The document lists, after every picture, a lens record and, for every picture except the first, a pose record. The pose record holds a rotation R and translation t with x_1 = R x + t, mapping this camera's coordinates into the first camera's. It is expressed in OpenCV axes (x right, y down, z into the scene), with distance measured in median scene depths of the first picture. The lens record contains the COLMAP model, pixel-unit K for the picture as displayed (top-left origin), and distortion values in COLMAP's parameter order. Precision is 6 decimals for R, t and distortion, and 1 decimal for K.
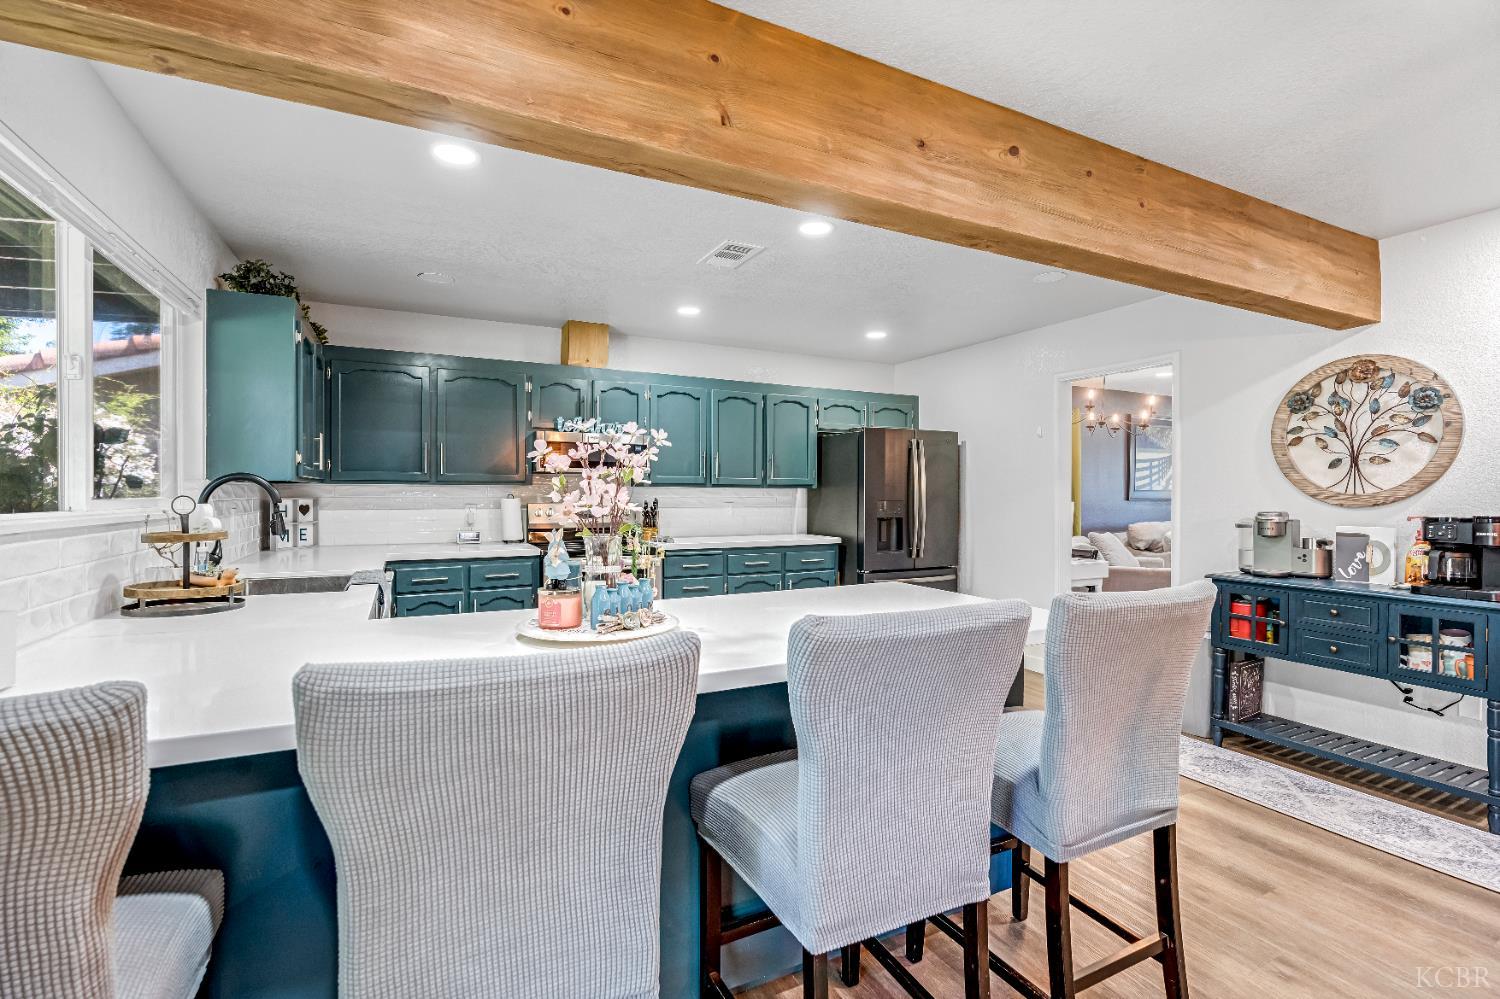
lens RADIAL K [[678.1, 0, 753.6], [0, 678.1, 496.0], [0, 0, 1]] dist [-0.005041, 0.000506]
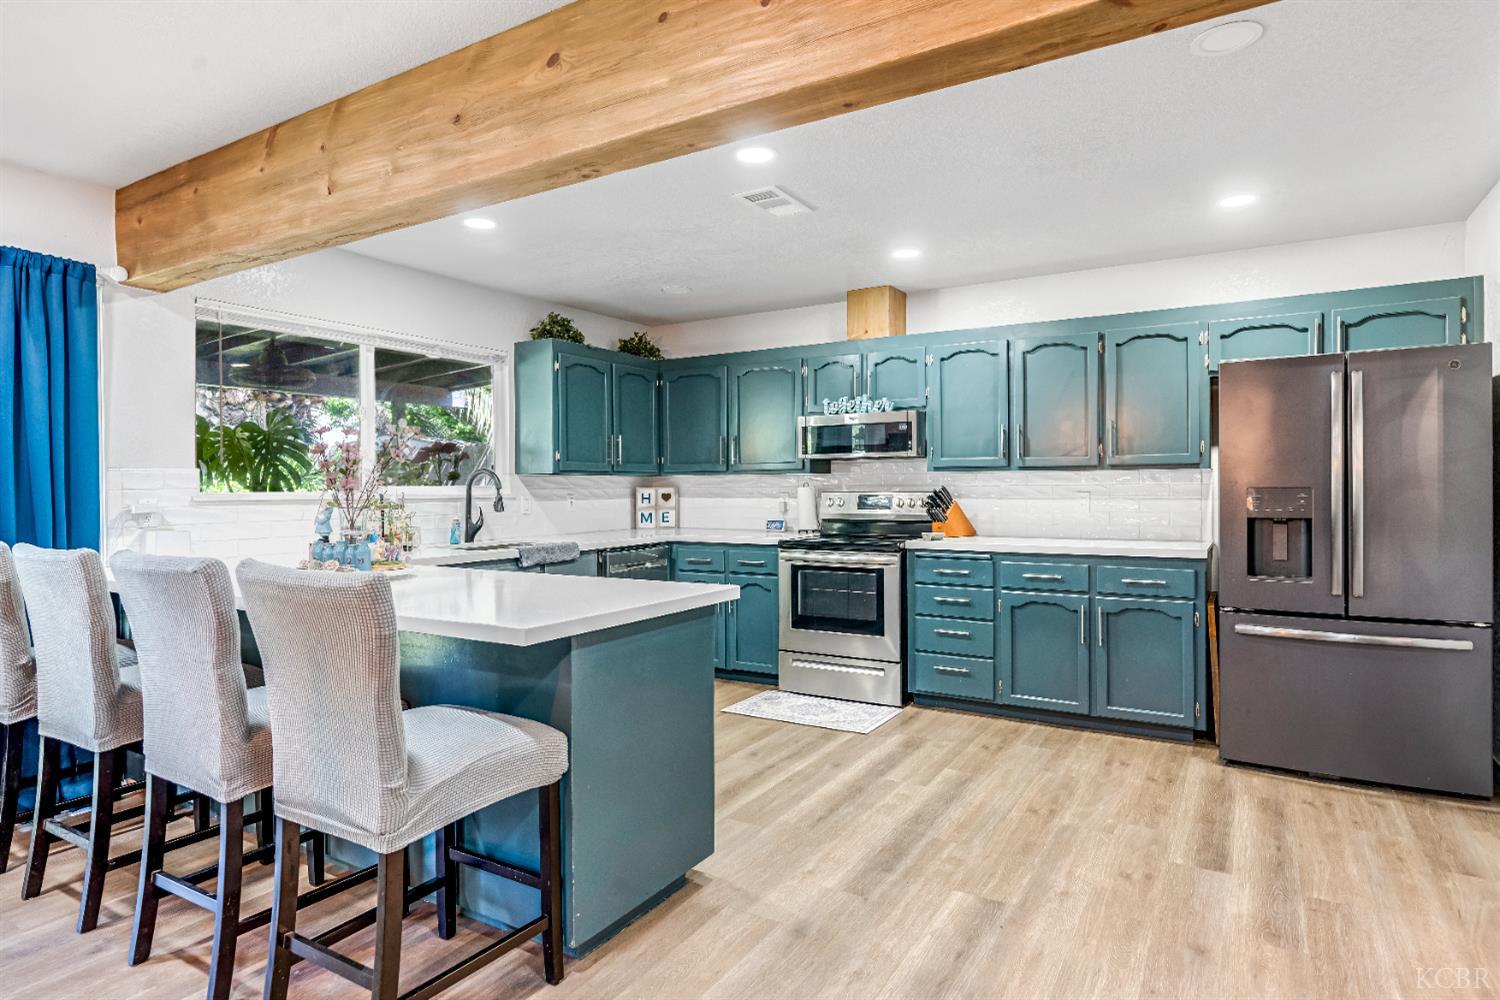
lens RADIAL K [[831.6, 0, 739.3], [0, 831.6, 495.1], [0, 0, 1]] dist [-0.004849, -0.001776]
pose [[0.528943, 0.002341, -0.848654, 0.664585], [0.002744, 0.999986, 0.004469, 0.010642], [0.848653, -0.004693, 0.528930, 0.314545]]
